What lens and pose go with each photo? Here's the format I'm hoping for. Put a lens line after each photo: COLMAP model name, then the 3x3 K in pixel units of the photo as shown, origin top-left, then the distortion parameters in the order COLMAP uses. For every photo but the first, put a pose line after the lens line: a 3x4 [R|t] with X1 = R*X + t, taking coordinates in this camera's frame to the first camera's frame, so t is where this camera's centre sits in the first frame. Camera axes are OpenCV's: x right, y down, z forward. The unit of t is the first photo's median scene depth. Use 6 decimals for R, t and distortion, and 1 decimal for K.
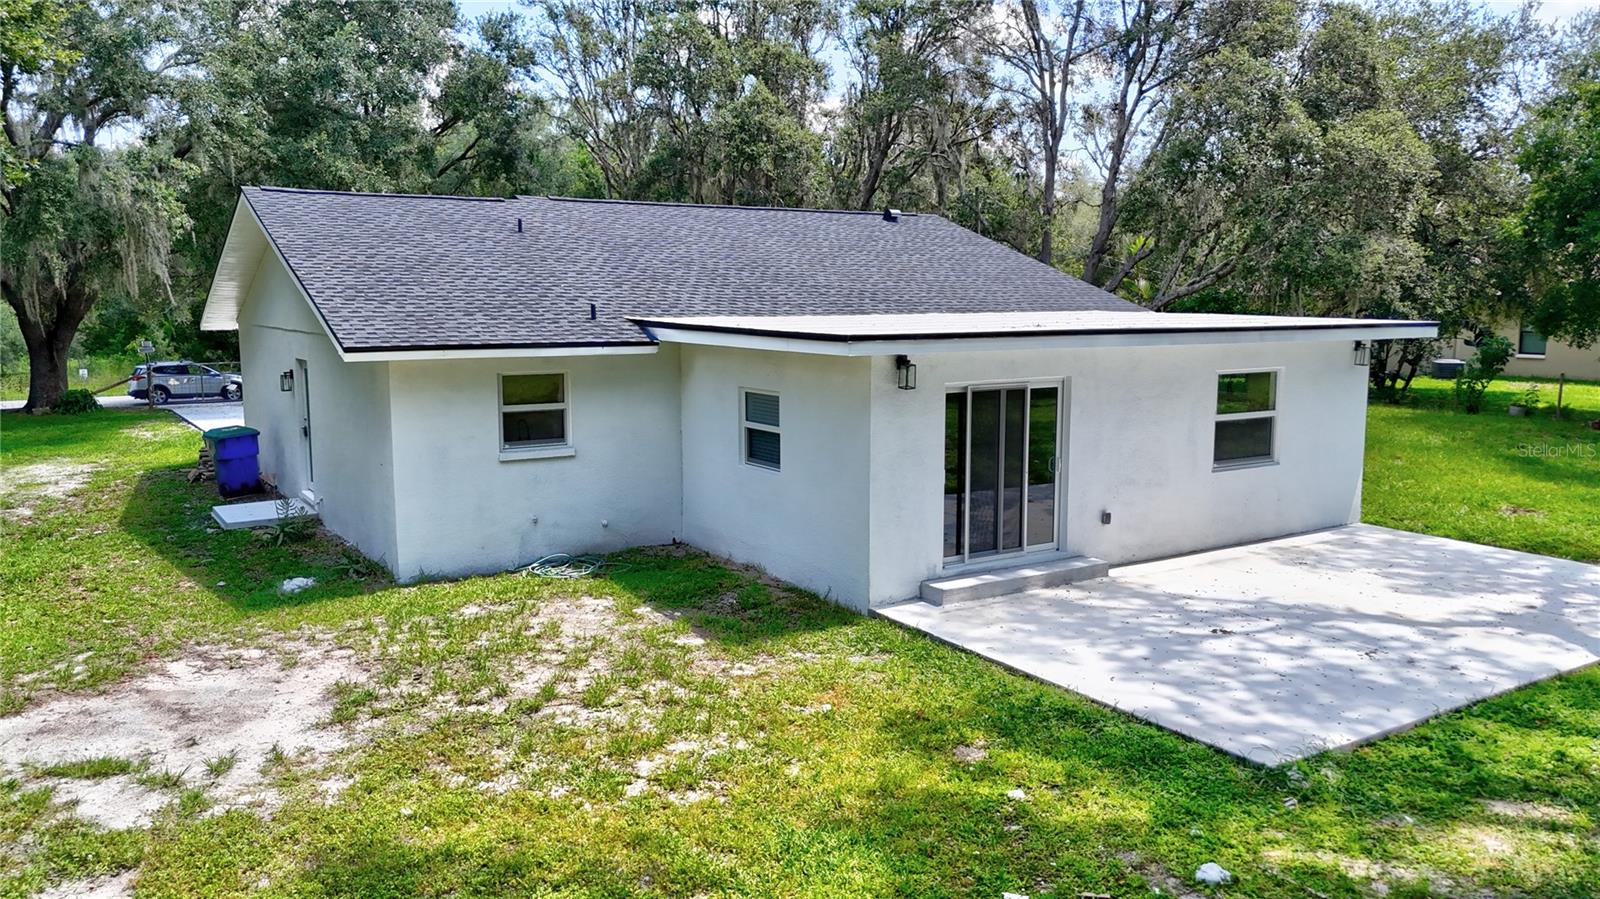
lens RADIAL K [[1202.7, 0, 794.7], [0, 1202.7, 449.5], [0, 0, 1]] dist [0.027048, -0.007709]
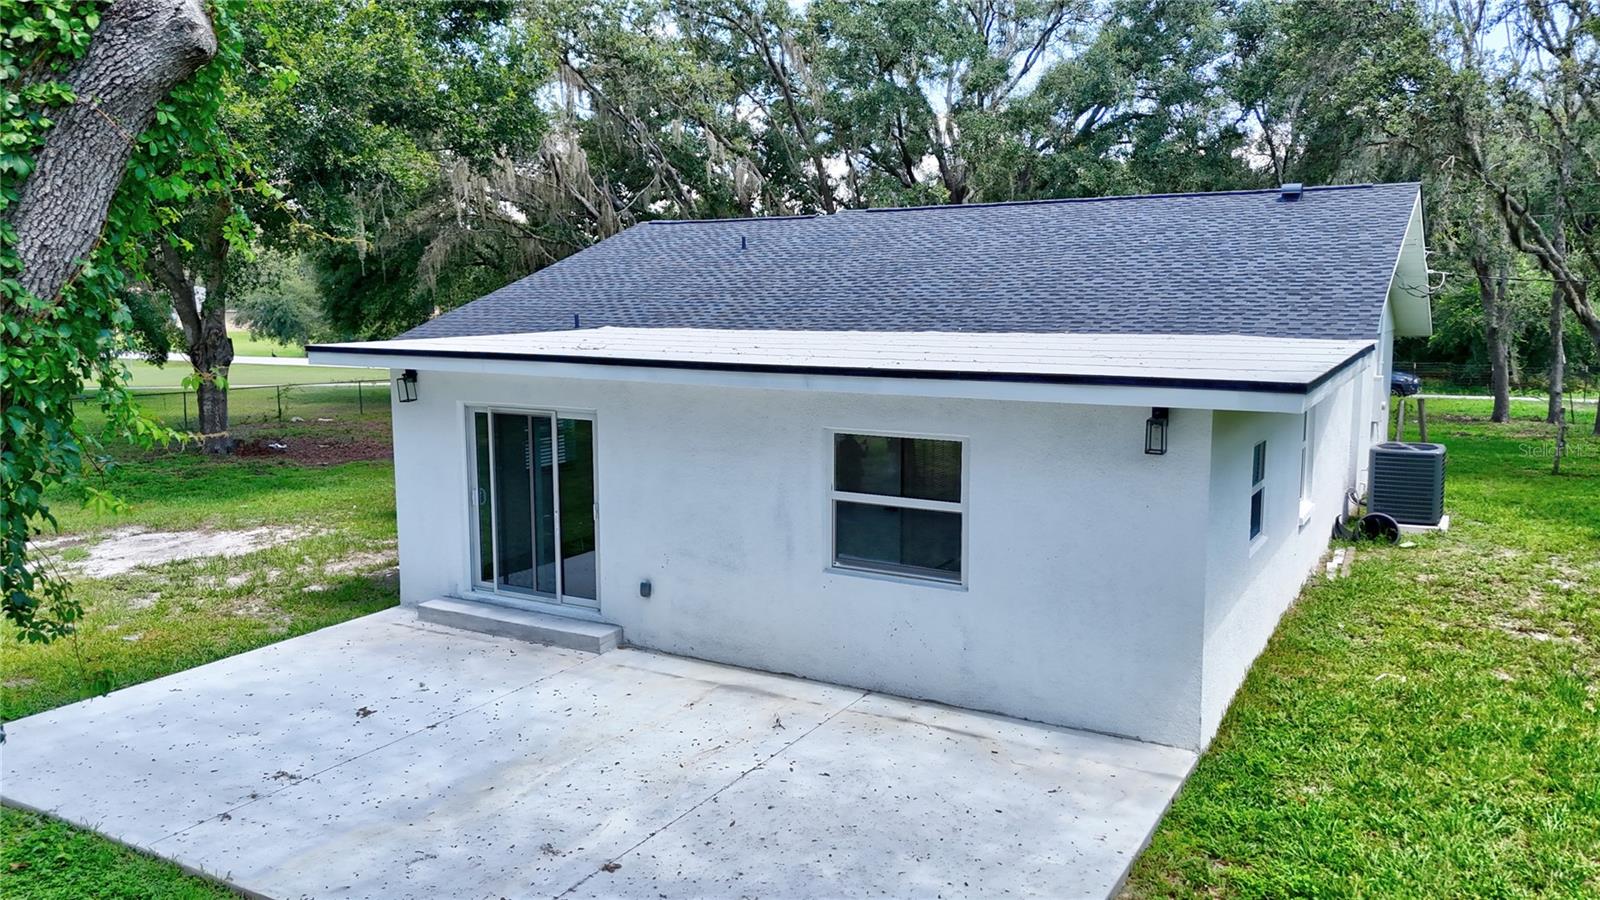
lens RADIAL K [[1202.7, 0, 806.8], [0, 1202.7, 447.0], [0, 0, 1]] dist [0.027048, -0.007709]
pose [[0.465732, 0.113722, -0.877588, 1.194517], [-0.112507, 0.991270, 0.068746, -0.125067], [0.877745, 0.066718, 0.474460, 0.836293]]
